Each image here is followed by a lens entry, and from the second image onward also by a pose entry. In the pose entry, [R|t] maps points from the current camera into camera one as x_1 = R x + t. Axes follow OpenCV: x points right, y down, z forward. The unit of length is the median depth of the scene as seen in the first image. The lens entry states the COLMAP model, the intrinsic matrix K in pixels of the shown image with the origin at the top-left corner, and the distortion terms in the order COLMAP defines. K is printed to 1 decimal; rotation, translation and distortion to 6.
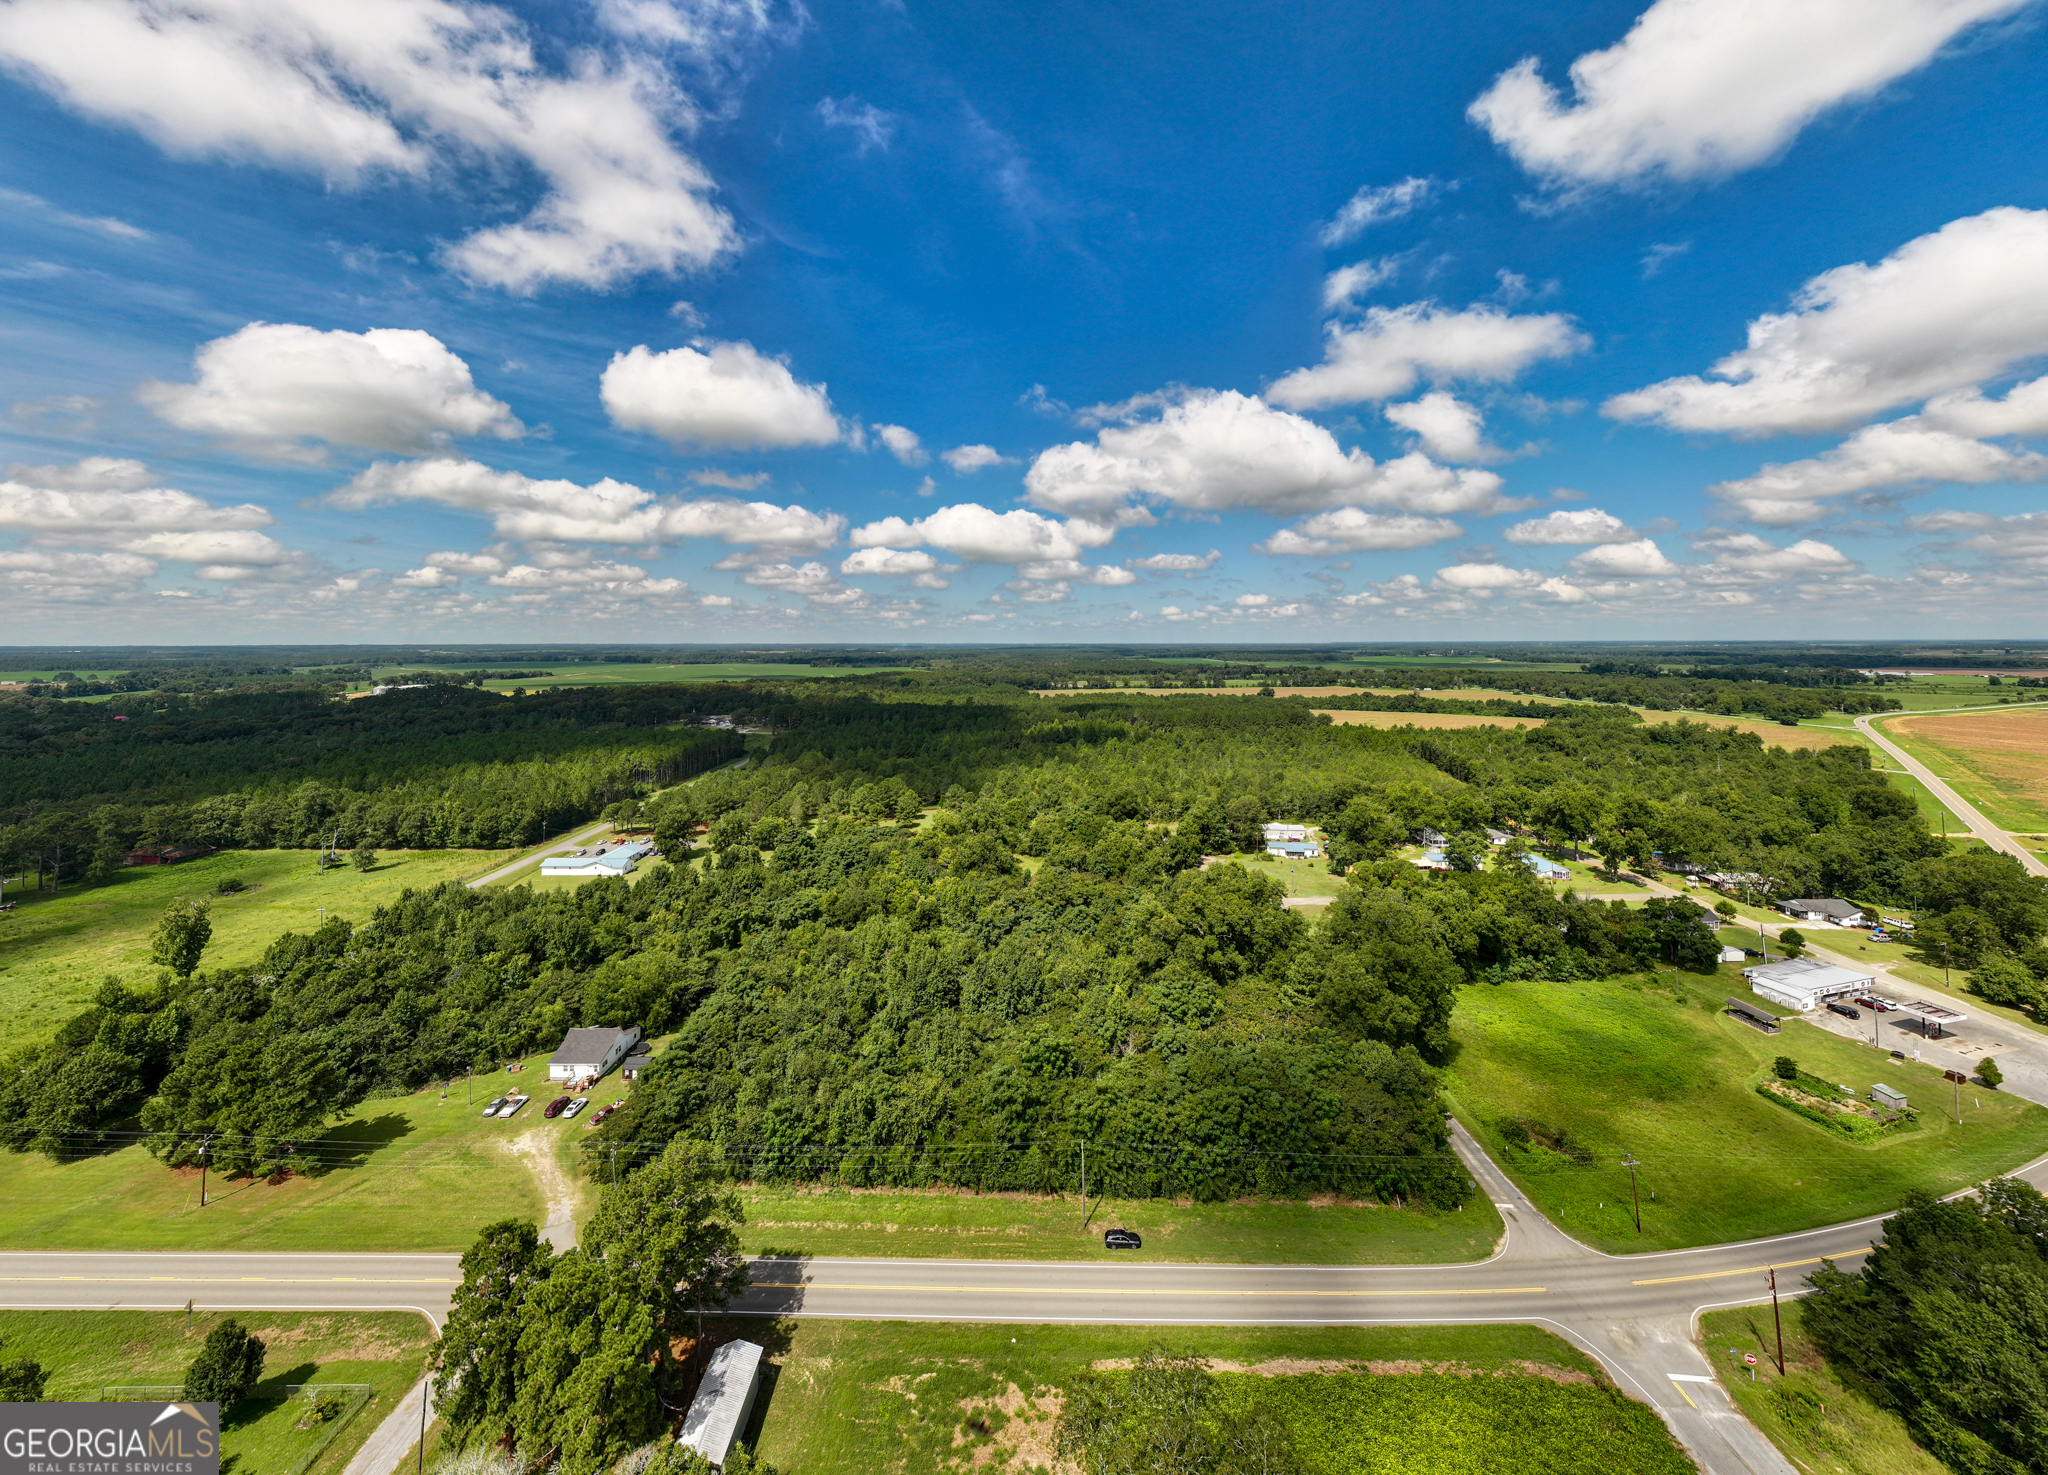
lens RADIAL K [[698.5, 0, 1021.3], [0, 698.5, 617.3], [0, 0, 1]] dist [0.004731, -0.000236]
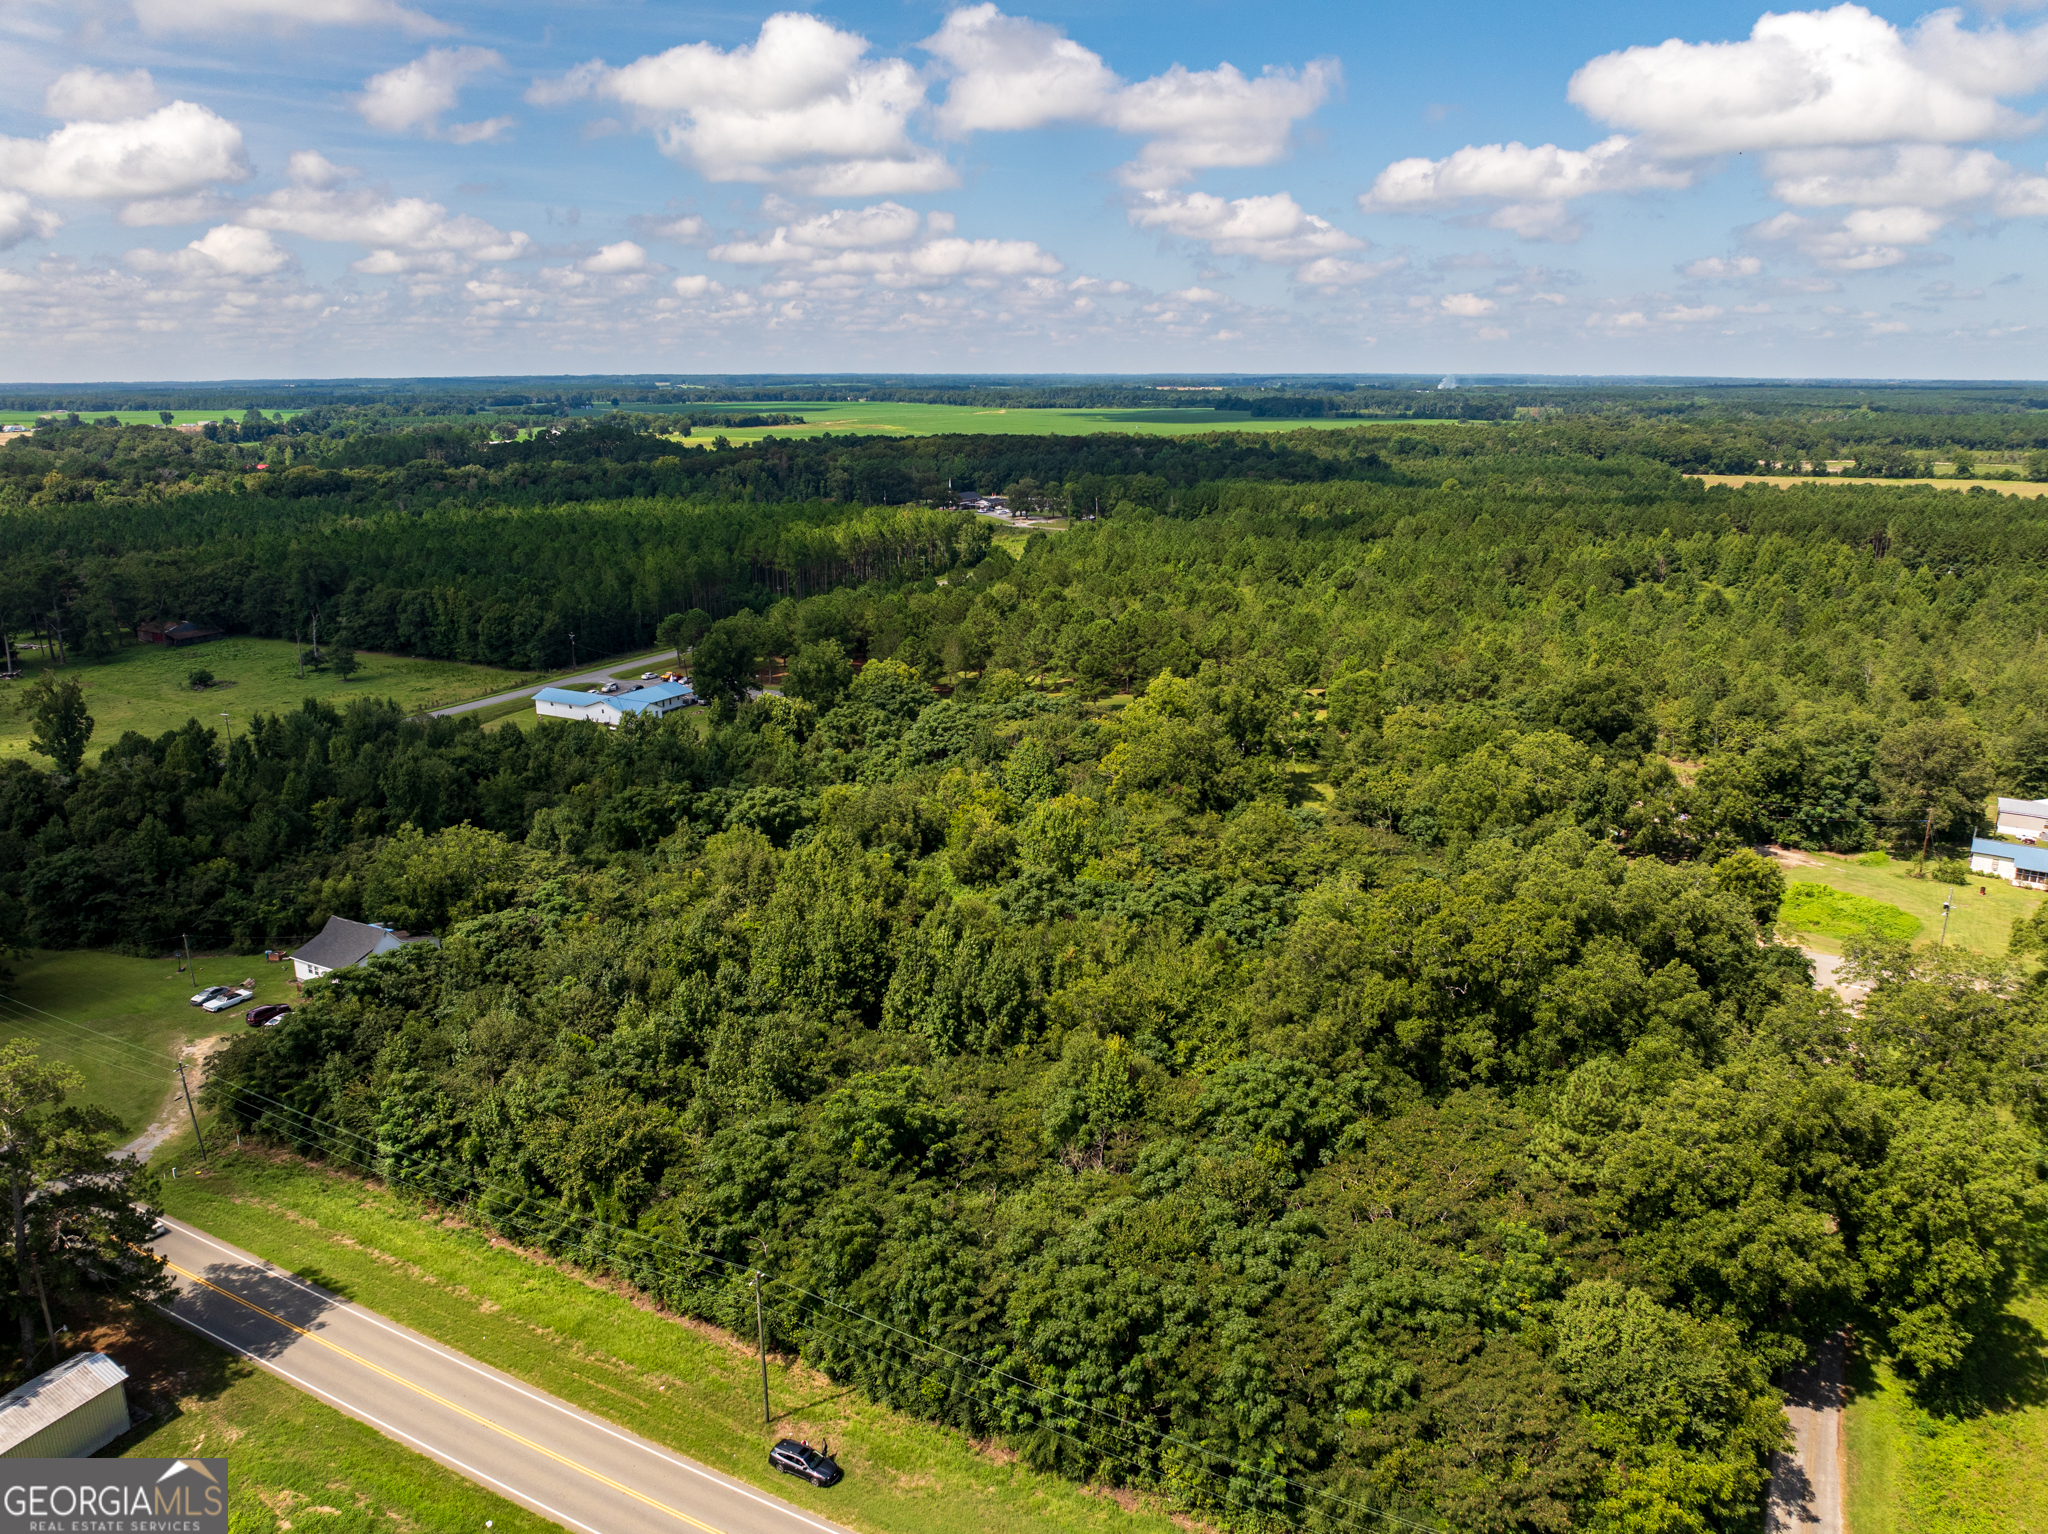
lens RADIAL K [[1445.5, 0, 1026.2], [0, 1445.5, 754.2], [0, 0, 1]] dist [-0.053162, 0.023719]
pose [[0.889229, 0.119007, -0.441712, 0.435279], [0.014743, 0.957613, 0.287681, 0.095018], [0.457225, -0.262327, 0.849782, 0.243352]]
